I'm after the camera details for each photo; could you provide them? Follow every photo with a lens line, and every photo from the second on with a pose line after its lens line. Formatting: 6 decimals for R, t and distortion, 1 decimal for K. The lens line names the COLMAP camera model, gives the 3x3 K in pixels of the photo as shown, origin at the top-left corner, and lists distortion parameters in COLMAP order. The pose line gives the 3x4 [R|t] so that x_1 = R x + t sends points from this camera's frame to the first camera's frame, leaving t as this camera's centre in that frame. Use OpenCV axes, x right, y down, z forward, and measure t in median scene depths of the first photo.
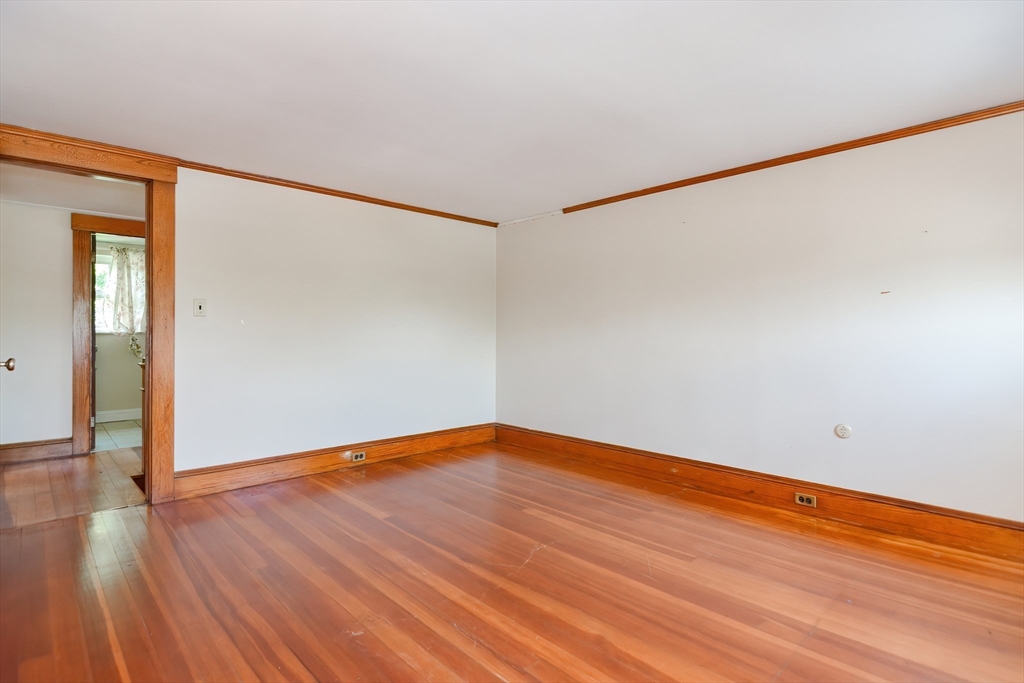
lens RADIAL K [[502.8, 0, 536.8], [0, 502.8, 342.6], [0, 0, 1]] dist [0.007055, -0.016415]
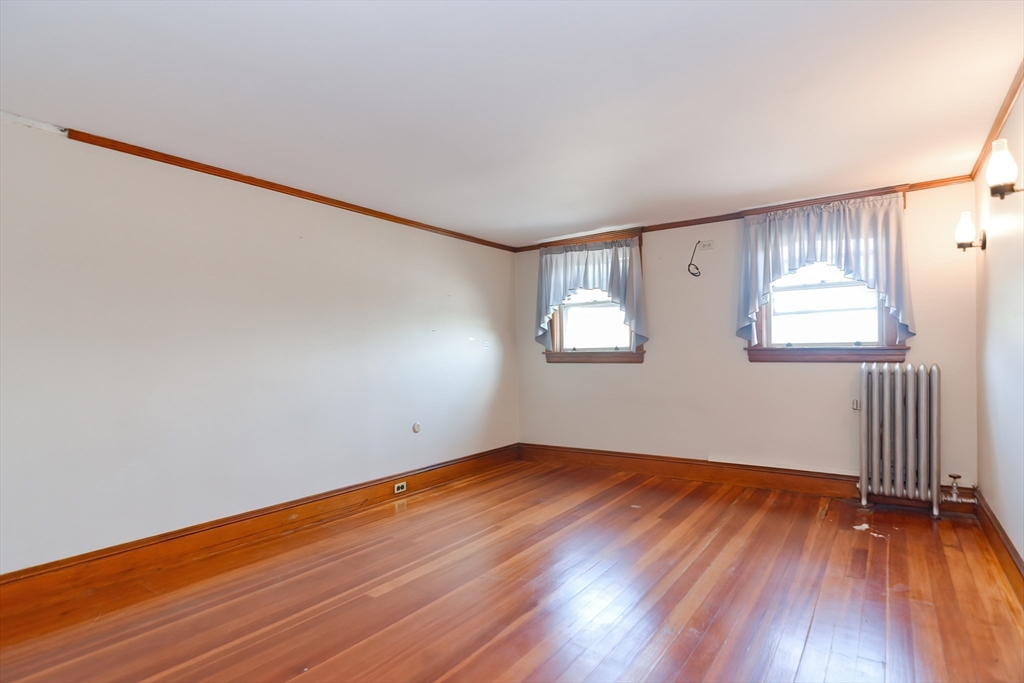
lens RADIAL K [[502.8, 0, 536.8], [0, 502.8, 342.6], [0, 0, 1]] dist [0.007055, -0.016415]
pose [[-0.164738, 0.024733, 0.986027, -0.760329], [0.038254, 0.999094, -0.018670, -0.017847], [-0.985595, 0.034644, -0.165534, 0.818649]]
